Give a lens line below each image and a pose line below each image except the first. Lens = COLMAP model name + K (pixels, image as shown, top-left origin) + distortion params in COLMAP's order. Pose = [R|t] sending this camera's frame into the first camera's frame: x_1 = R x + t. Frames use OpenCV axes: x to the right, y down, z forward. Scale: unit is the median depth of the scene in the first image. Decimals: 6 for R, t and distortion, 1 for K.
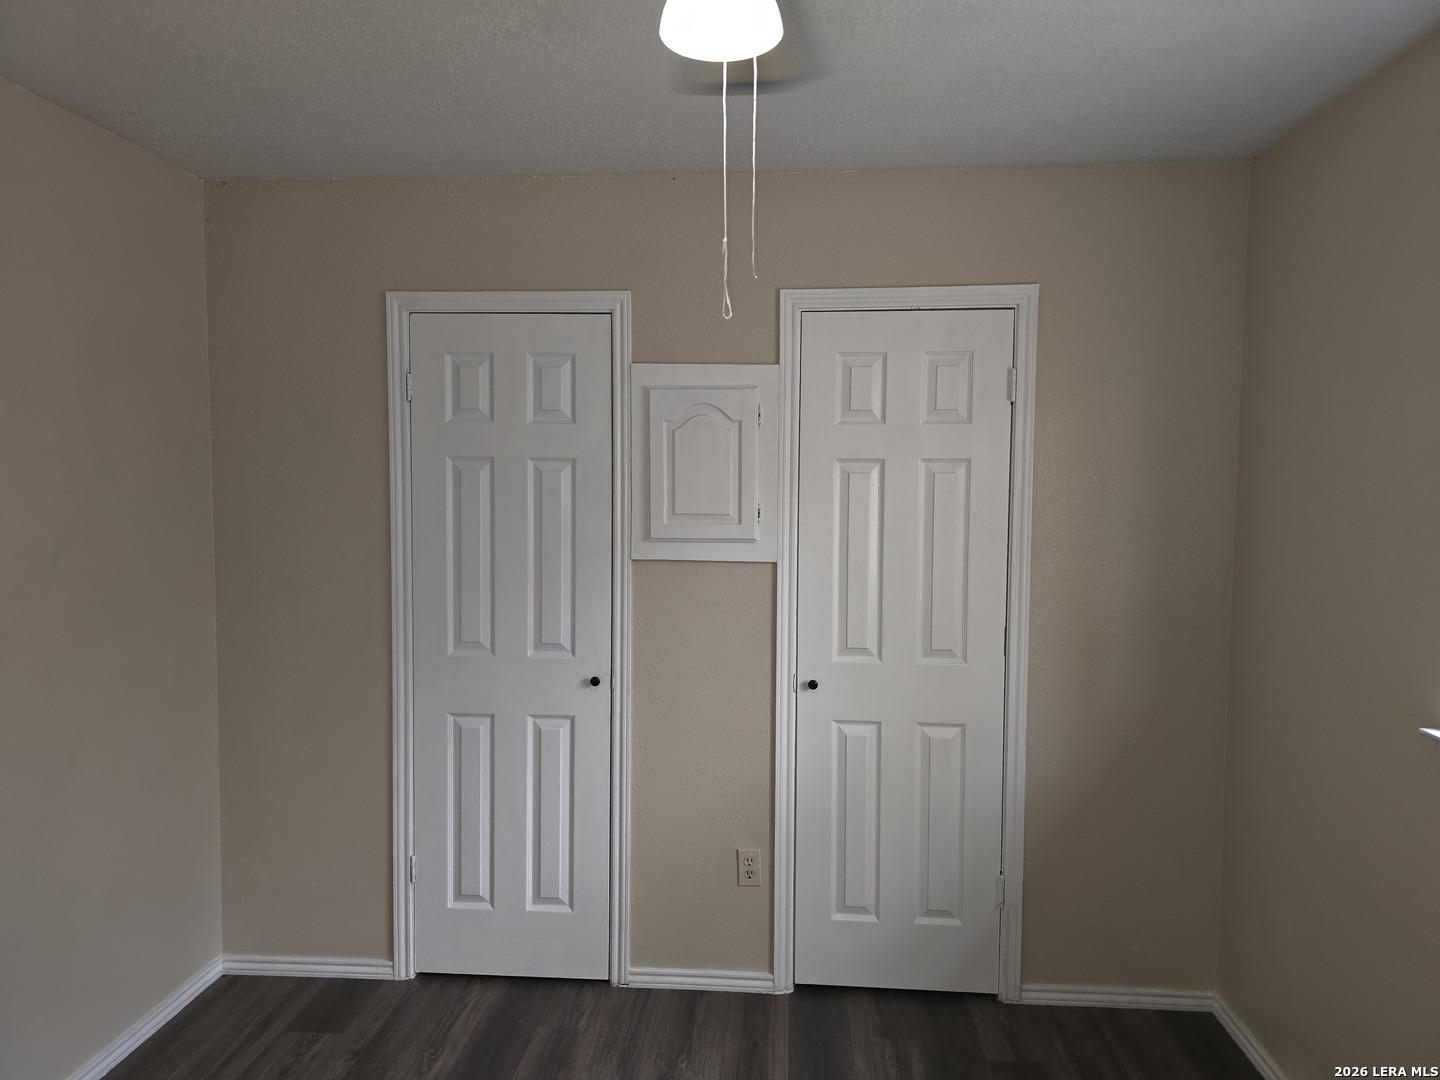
lens RADIAL K [[968.2, 0, 726.9], [0, 968.2, 541.1], [0, 0, 1]] dist [0.077647, -0.085407]
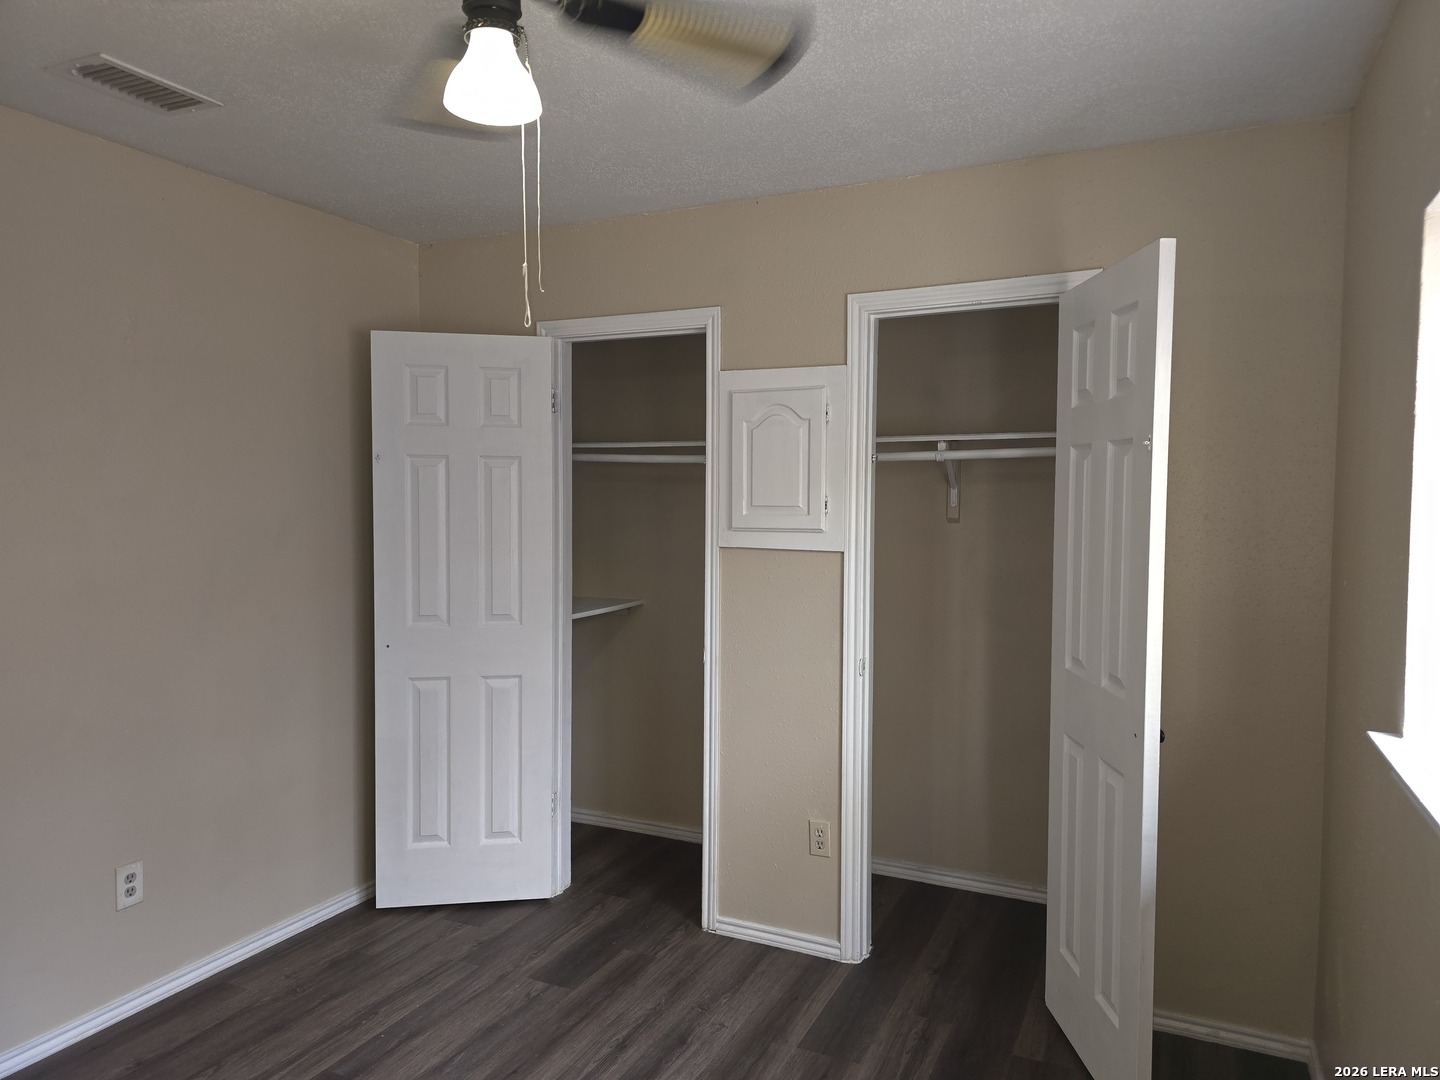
lens RADIAL K [[968.2, 0, 726.9], [0, 968.2, 541.1], [0, 0, 1]] dist [0.077647, -0.085407]
pose [[0.931738, 0.015969, -0.362781, 0.318914], [-0.021987, 0.999681, -0.012467, 0.026589], [0.362466, 0.019593, 0.931791, -0.034918]]
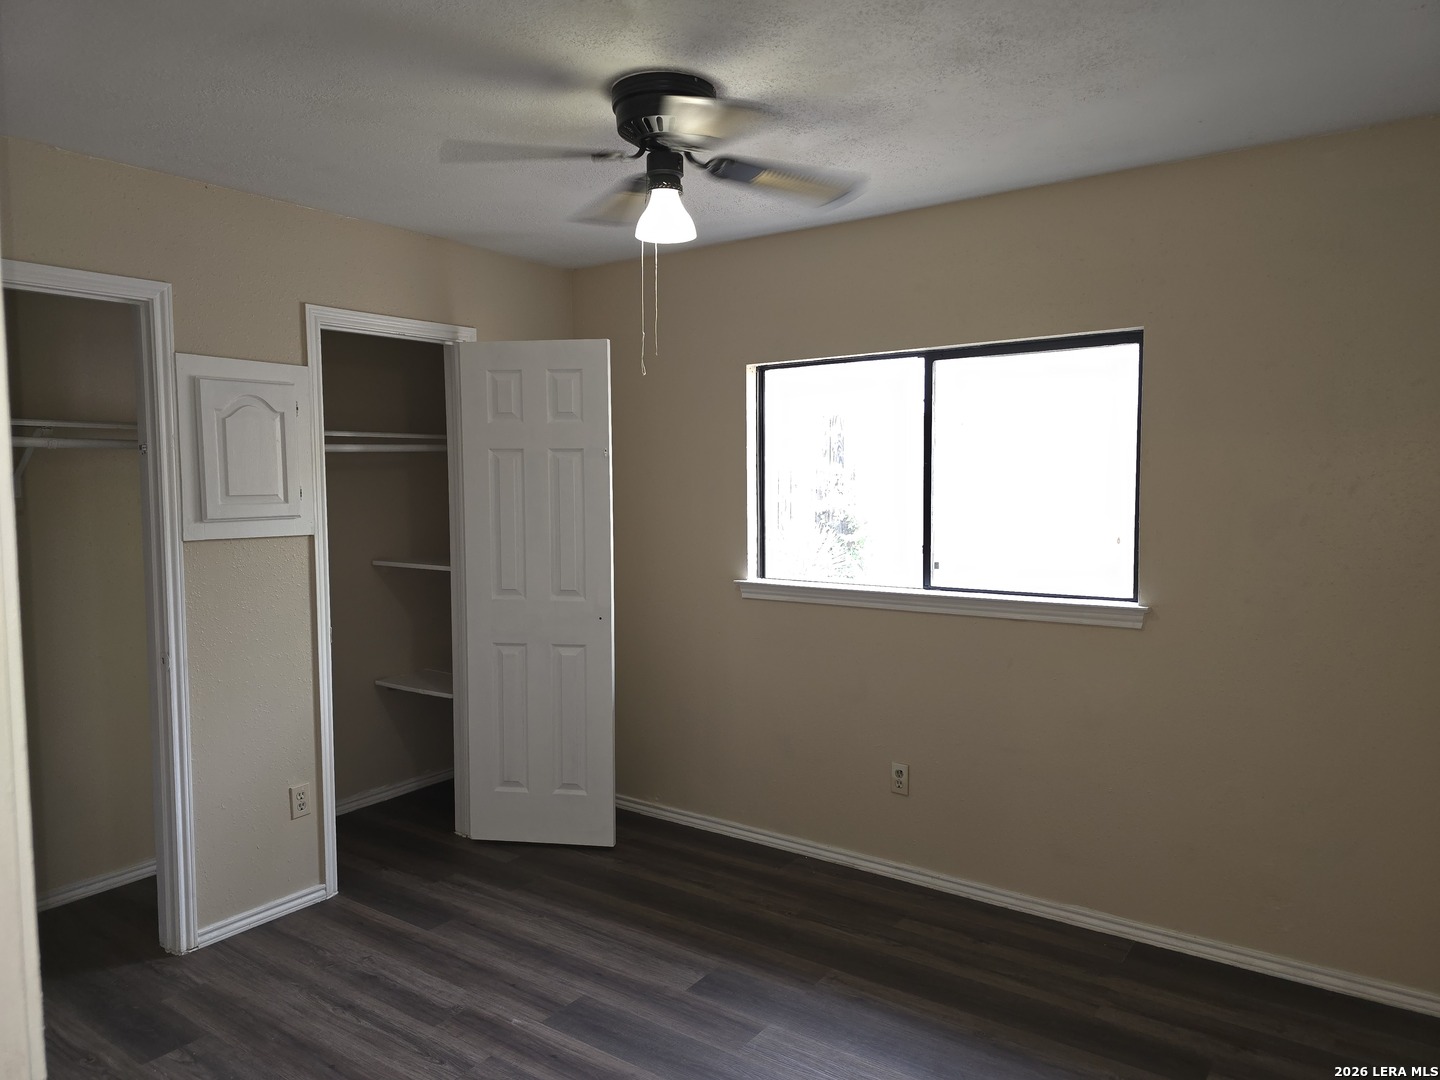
lens RADIAL K [[968.2, 0, 726.9], [0, 968.2, 541.1], [0, 0, 1]] dist [0.077647, -0.085407]
pose [[0.521456, -0.066186, 0.850708, -0.704243], [0.064601, 0.997188, 0.037985, 0.017033], [-0.850830, 0.035149, 0.524265, -0.051313]]
